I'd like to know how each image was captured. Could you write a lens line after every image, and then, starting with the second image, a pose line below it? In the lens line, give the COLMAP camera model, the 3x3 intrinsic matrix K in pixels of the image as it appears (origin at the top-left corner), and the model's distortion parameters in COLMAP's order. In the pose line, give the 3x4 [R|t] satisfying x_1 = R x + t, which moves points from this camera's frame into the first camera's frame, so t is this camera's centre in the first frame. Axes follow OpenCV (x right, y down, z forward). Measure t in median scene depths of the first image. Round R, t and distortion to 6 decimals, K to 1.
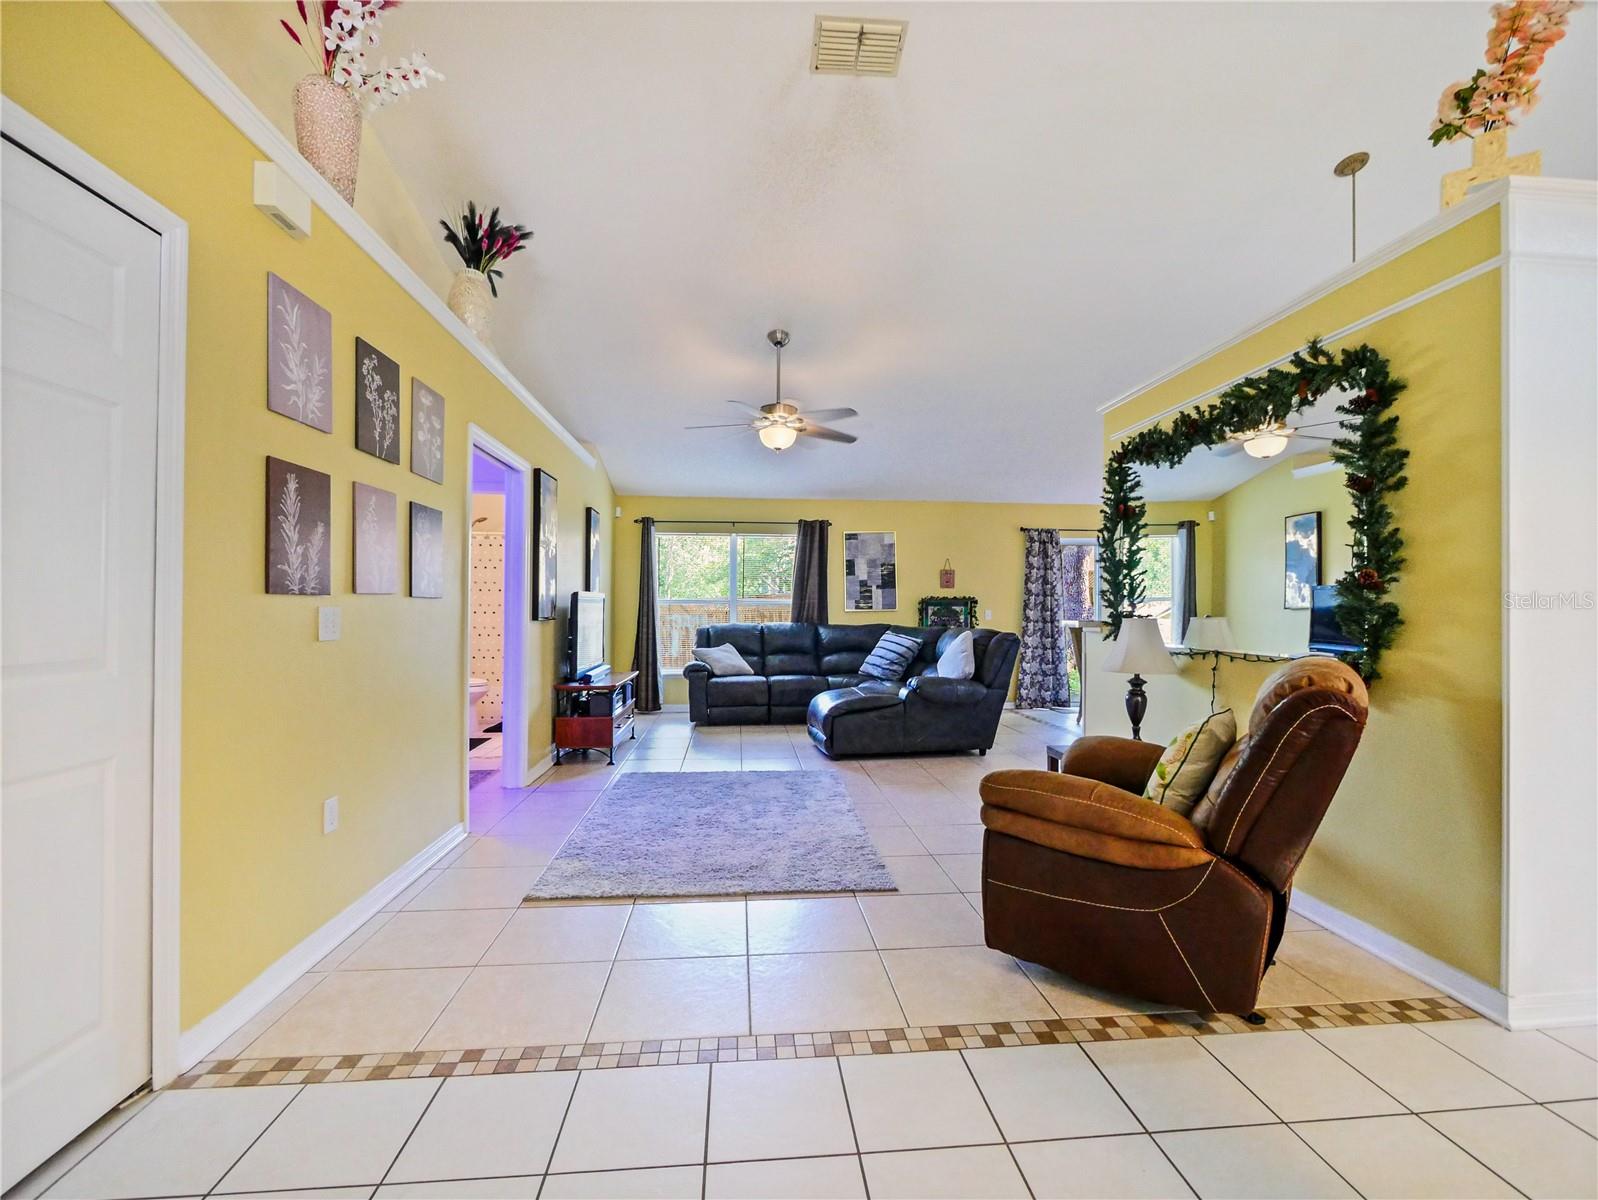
lens RADIAL K [[692.7, 0, 799.9], [0, 692.7, 618.1], [0, 0, 1]] dist [-0.004909, 0.000237]
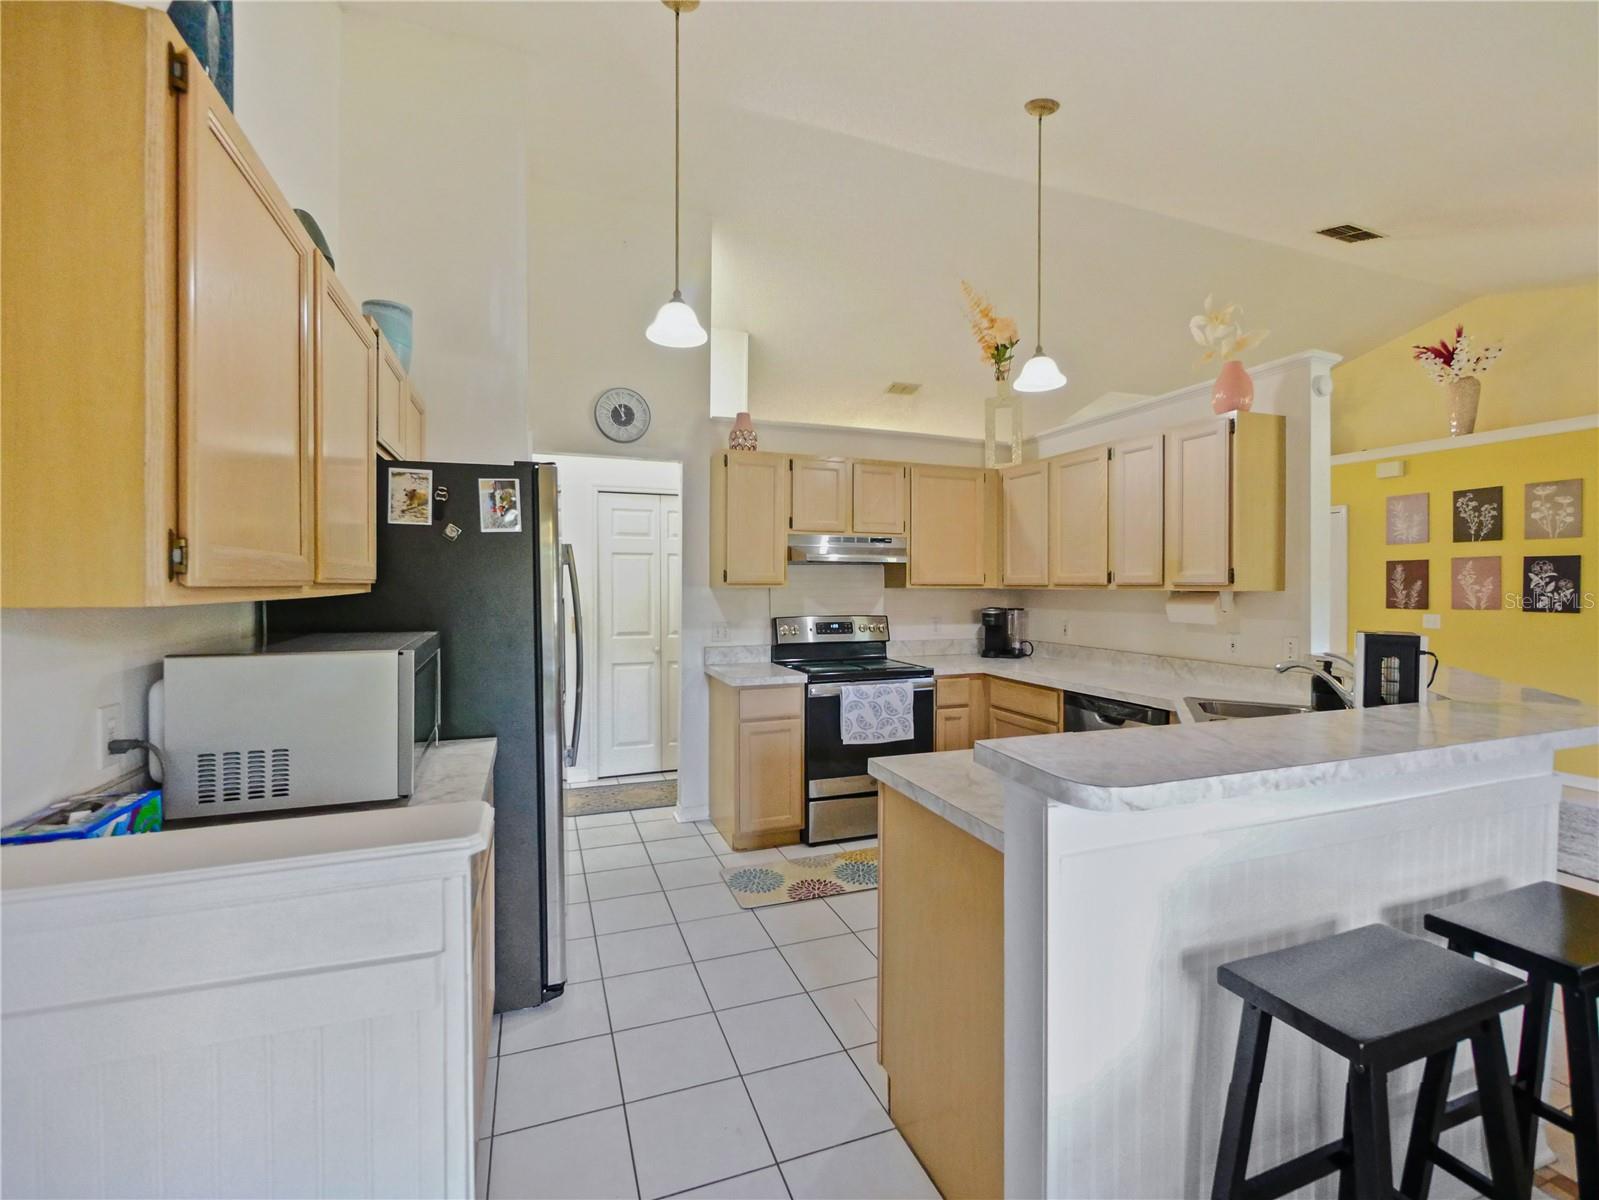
lens RADIAL K [[695.9, 0, 799.8], [0, 695.9, 587.2], [0, 0, 1]] dist [-0.000330, -0.000974]
pose [[-0.963151, 0.000299, -0.268960, 1.370082], [-0.004905, 0.999814, 0.018675, -0.096971], [0.268916, 0.019306, -0.962970, 1.819104]]
